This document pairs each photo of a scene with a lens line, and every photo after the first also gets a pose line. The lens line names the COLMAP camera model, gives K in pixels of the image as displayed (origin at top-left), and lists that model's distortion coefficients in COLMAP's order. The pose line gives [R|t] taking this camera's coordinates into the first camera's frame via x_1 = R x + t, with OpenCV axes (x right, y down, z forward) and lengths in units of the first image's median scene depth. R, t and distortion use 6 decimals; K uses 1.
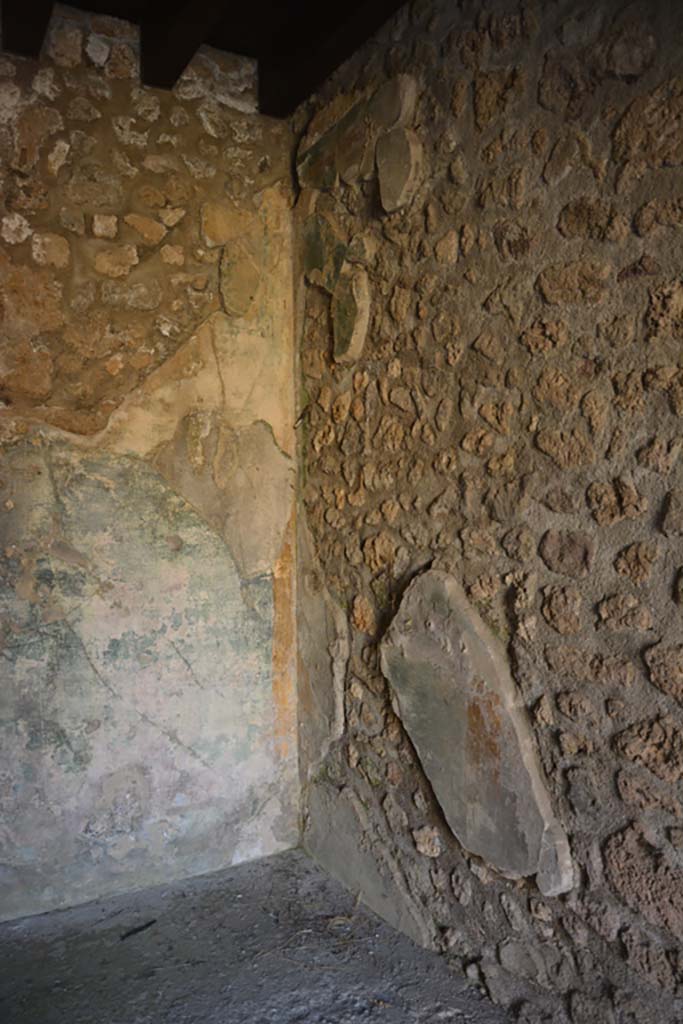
lens RADIAL K [[791.4, 0, 341.5], [0, 791.4, 512.0], [0, 0, 1]] dist [-0.161859, 0.116839]
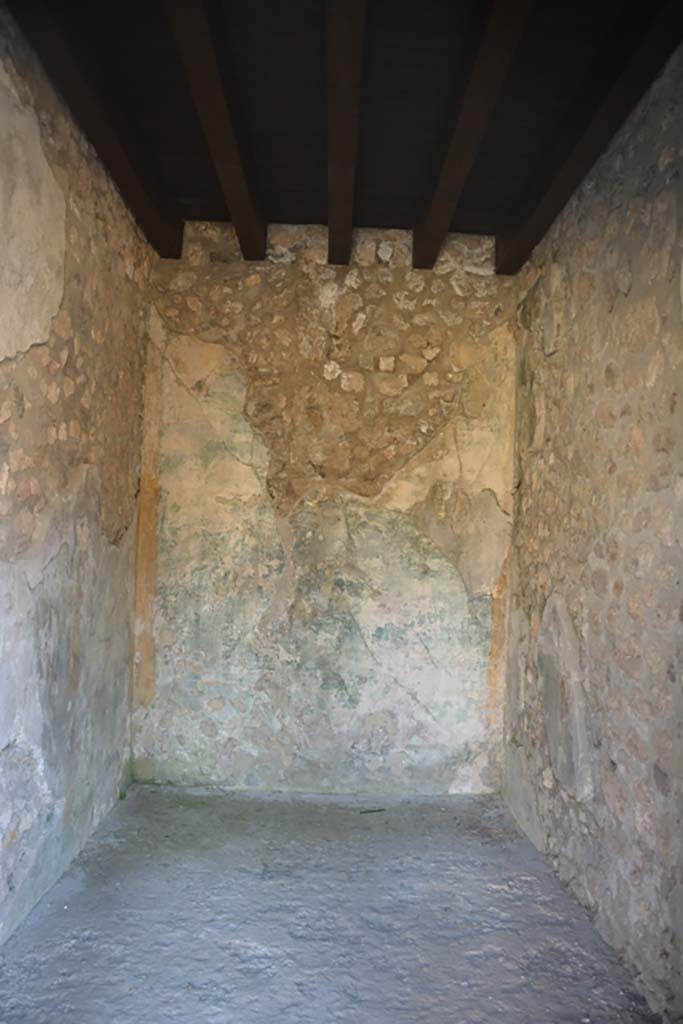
lens RADIAL K [[791.4, 0, 341.5], [0, 791.4, 512.0], [0, 0, 1]] dist [-0.161859, 0.116839]
pose [[0.878256, 0.029249, -0.477295, 0.382191], [-0.055752, 0.997584, -0.041455, 0.002442], [0.474929, 0.063018, 0.877765, -0.433778]]
